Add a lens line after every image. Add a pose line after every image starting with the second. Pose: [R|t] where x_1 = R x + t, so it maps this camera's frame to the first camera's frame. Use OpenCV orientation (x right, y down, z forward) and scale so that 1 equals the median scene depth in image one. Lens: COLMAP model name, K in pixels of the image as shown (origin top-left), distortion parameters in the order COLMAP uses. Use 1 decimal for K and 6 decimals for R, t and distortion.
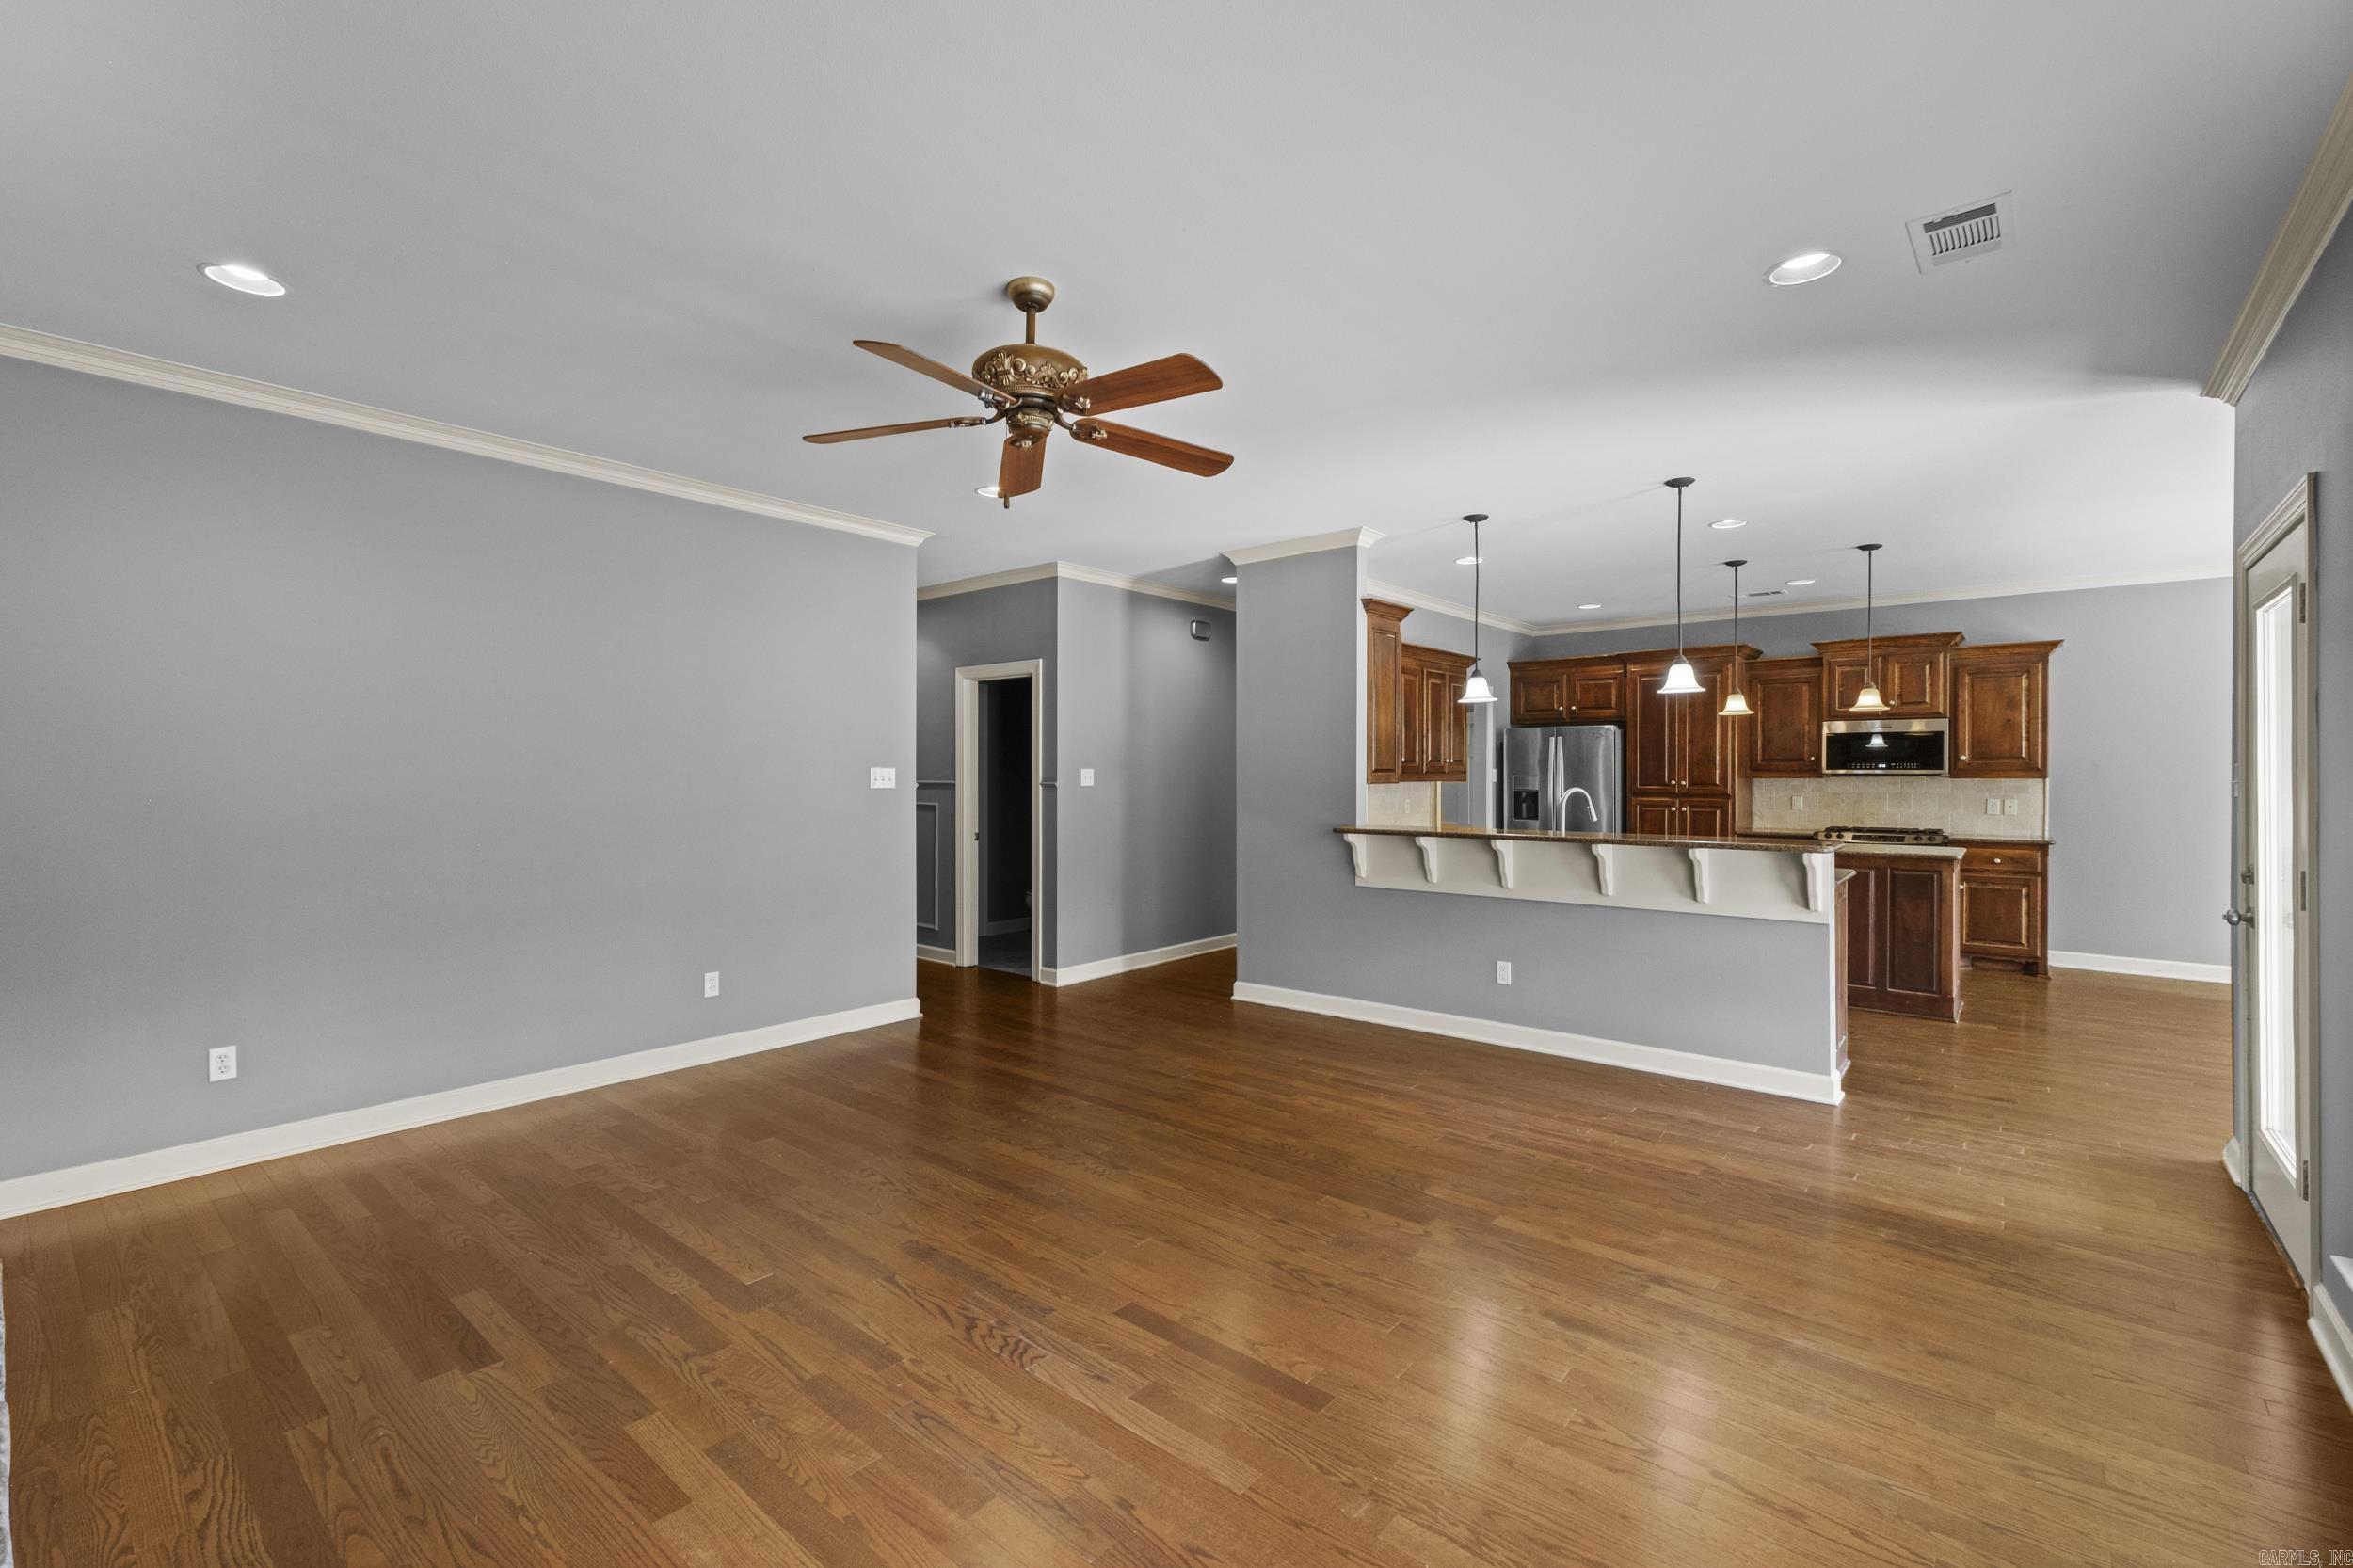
lens RADIAL K [[1017.3, 0, 1159.5], [0, 1017.3, 777.8], [0, 0, 1]] dist [-0.006437, 0.000561]
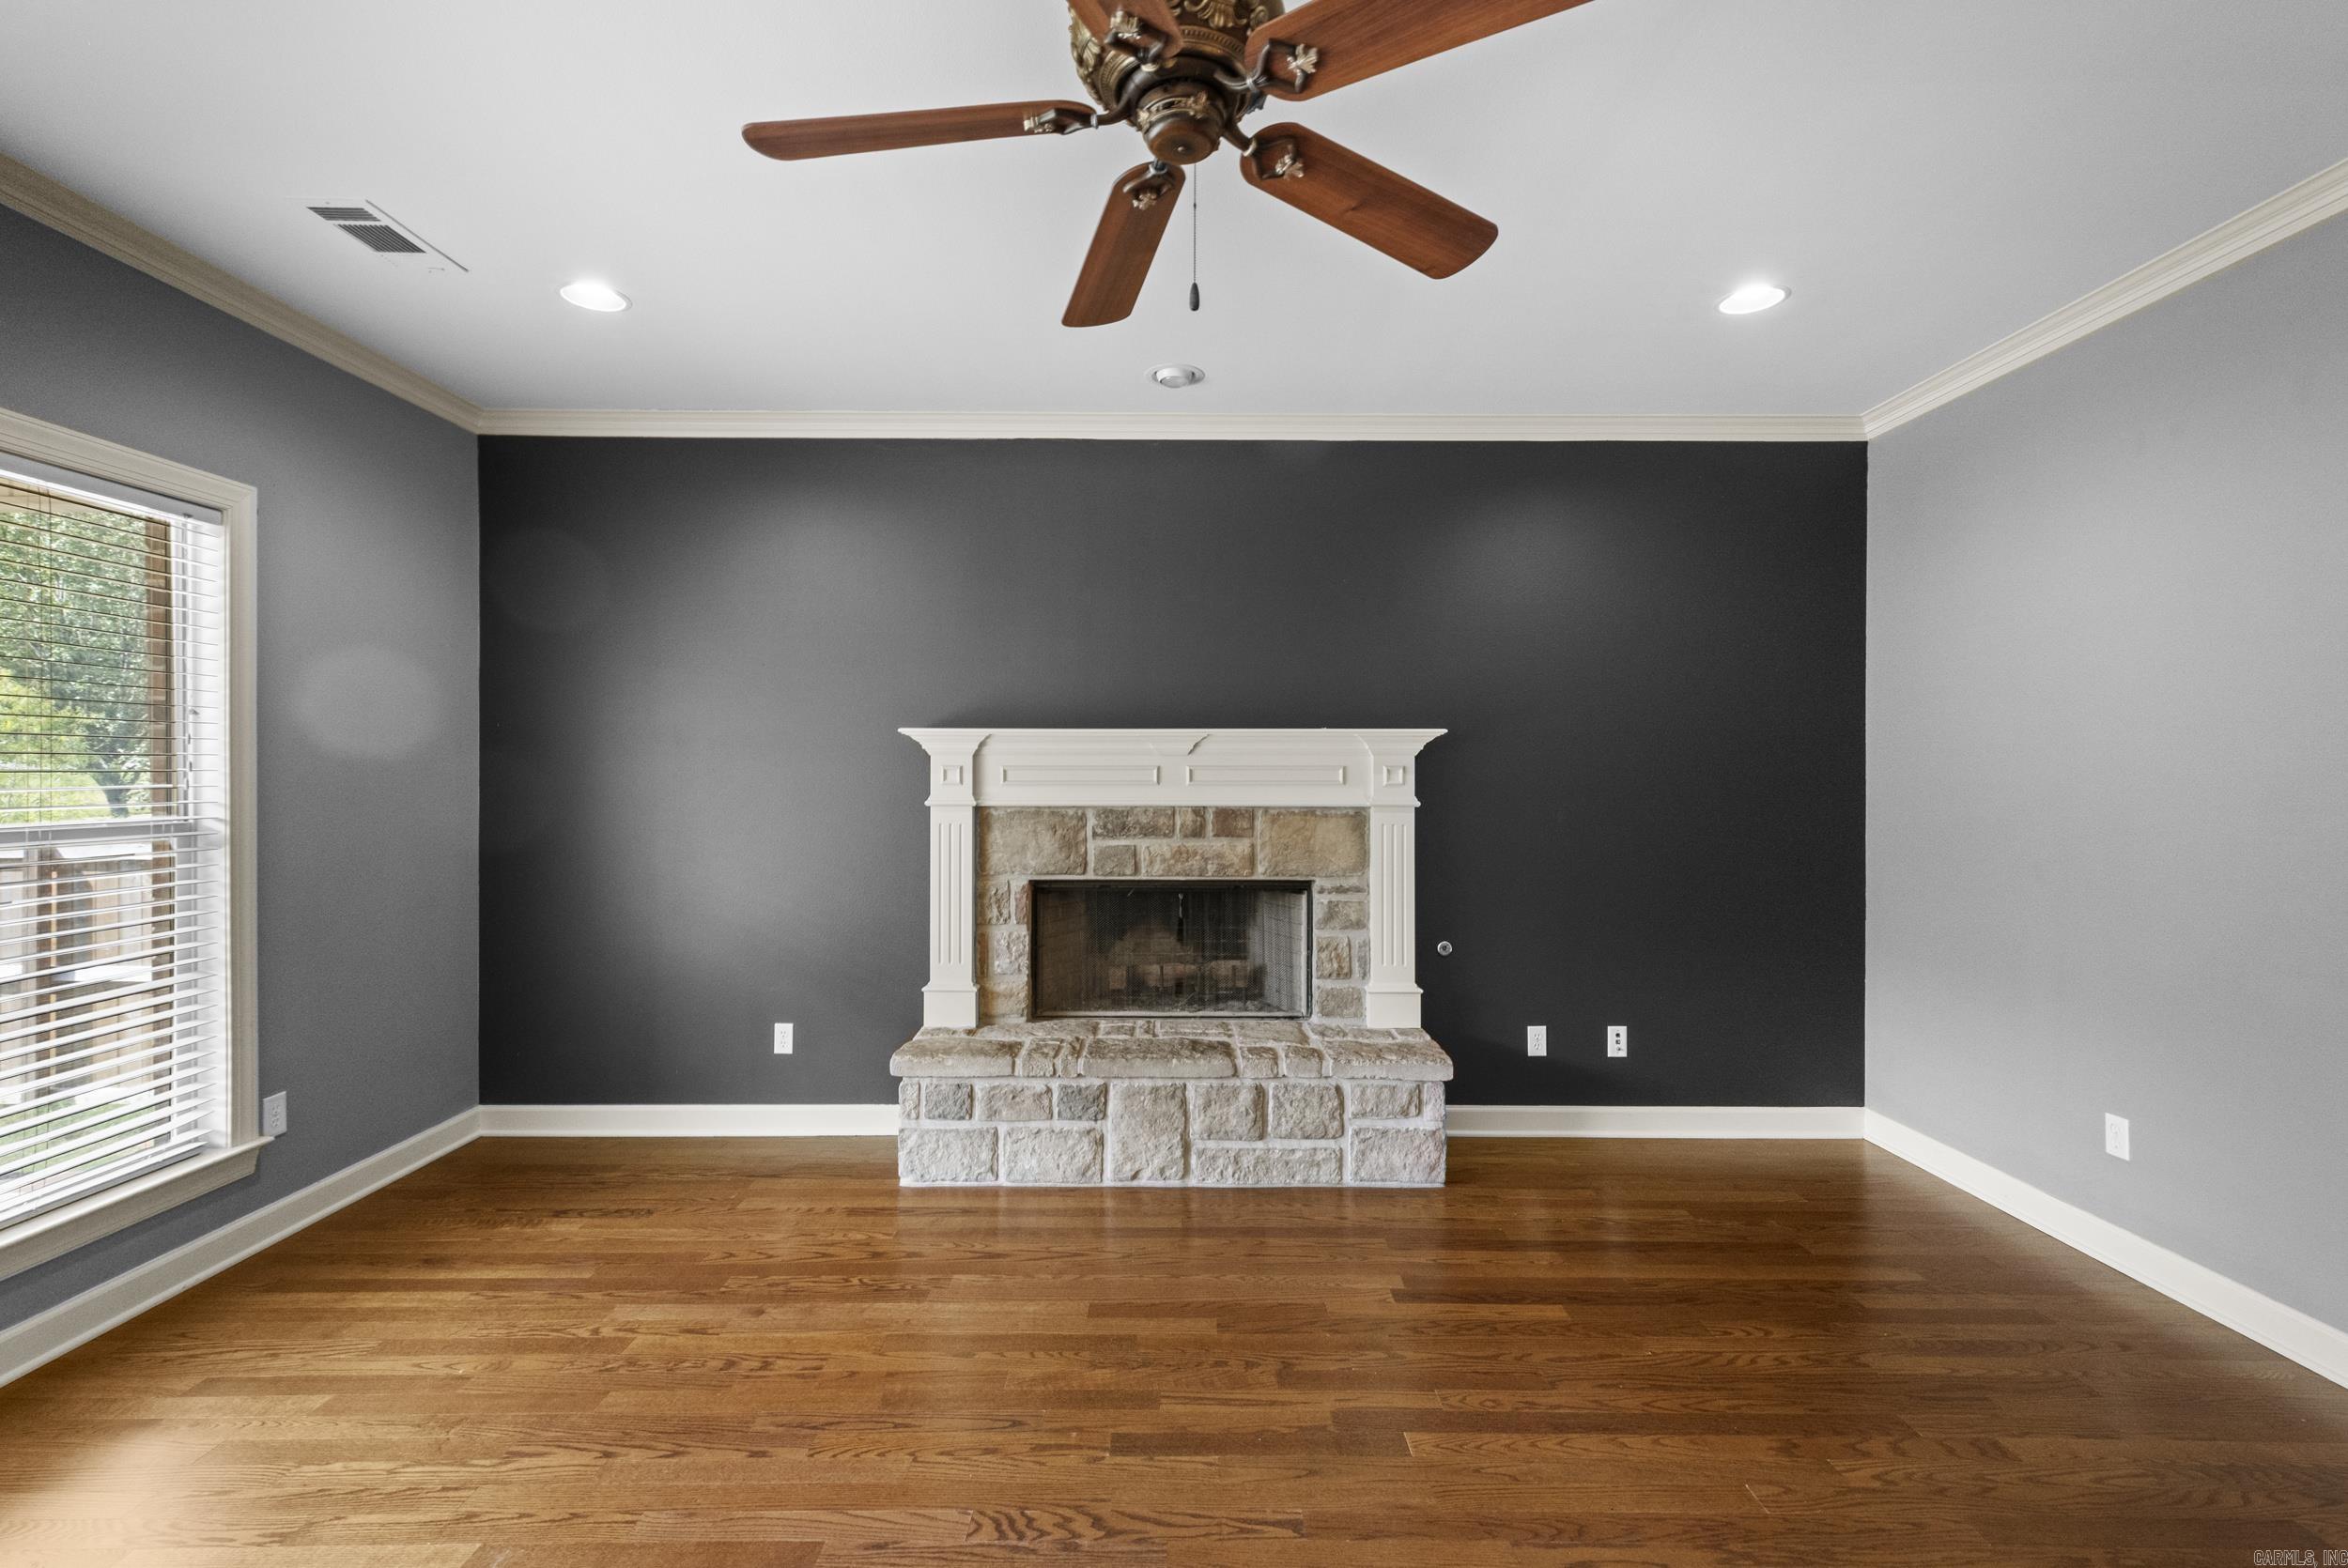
lens RADIAL K [[1036.3, 0, 1169.3], [0, 1036.3, 782.5], [0, 0, 1]] dist [0.004218, 0.000468]
pose [[-0.757438, 0.003695, -0.652896, 0.158941], [-0.003041, 0.999953, 0.009187, -0.003353], [0.652900, 0.008944, -0.757392, 0.951536]]
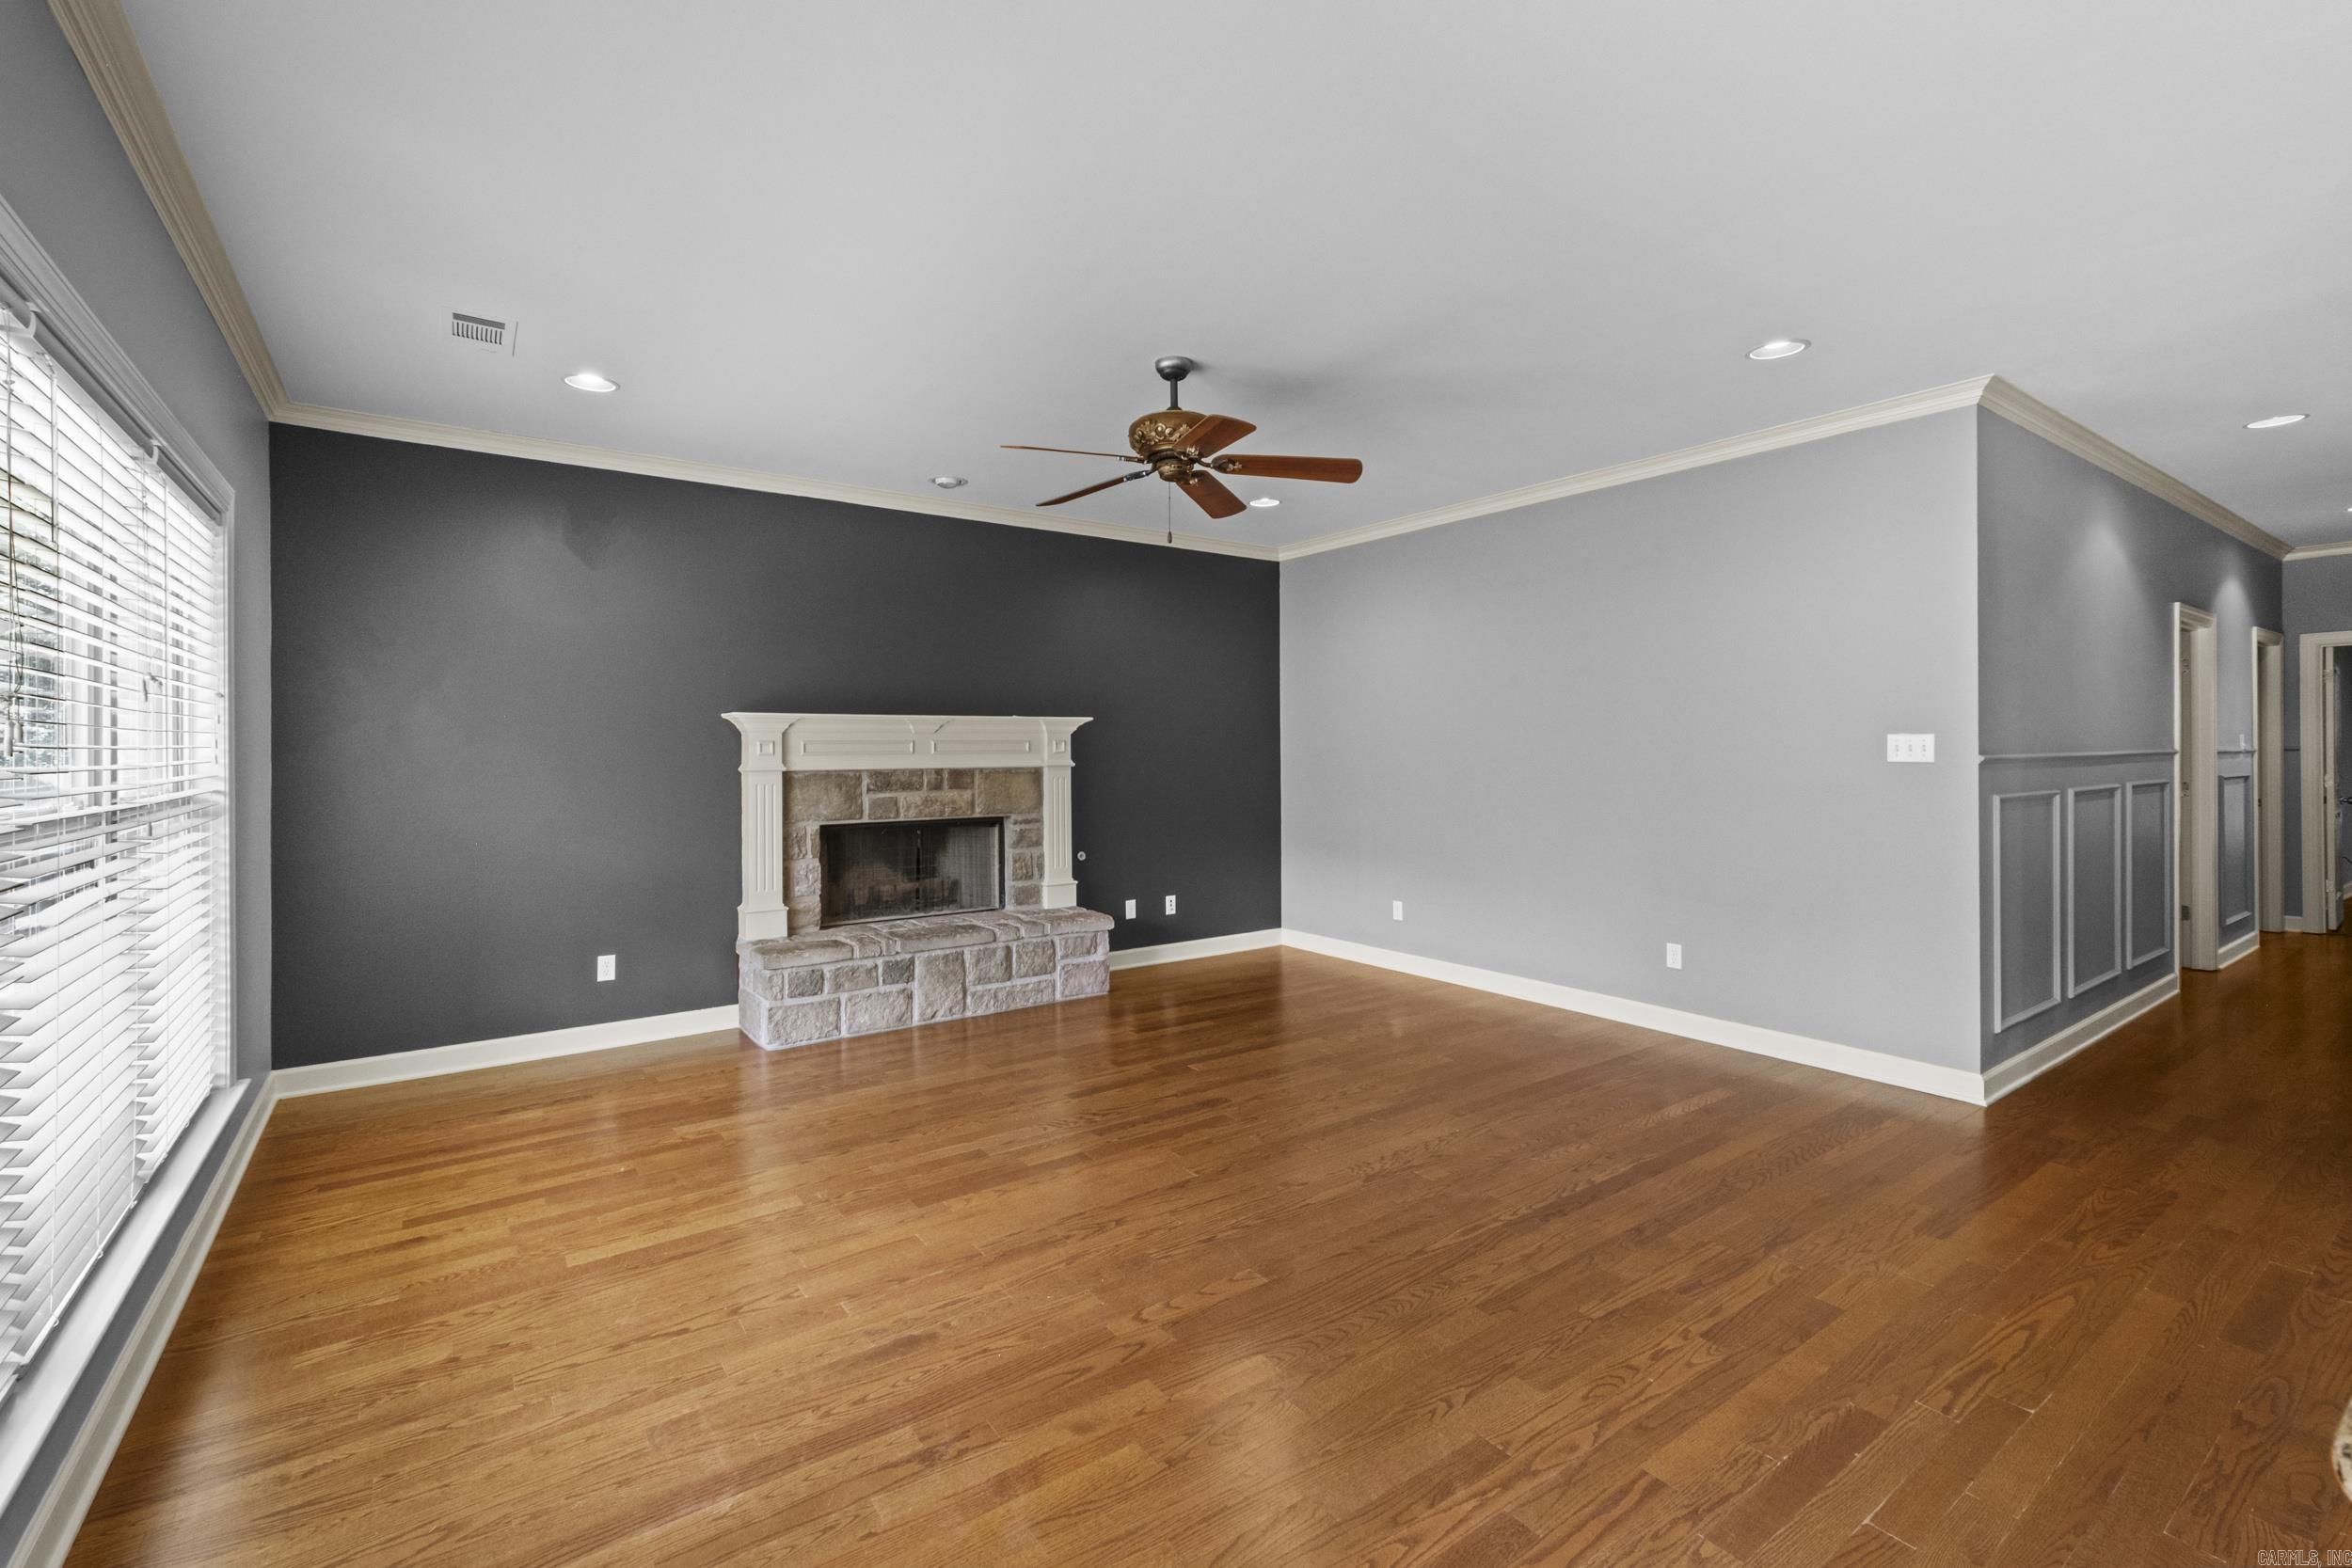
lens RADIAL K [[1016.7, 0, 1154.0], [0, 1016.7, 747.9], [0, 0, 1]] dist [-0.006437, 0.000561]
pose [[-0.250192, 0.003128, -0.968191, 0.741942], [0.001633, 0.999995, 0.002808, -0.003716], [0.968195, -0.000879, -0.250196, 0.867579]]
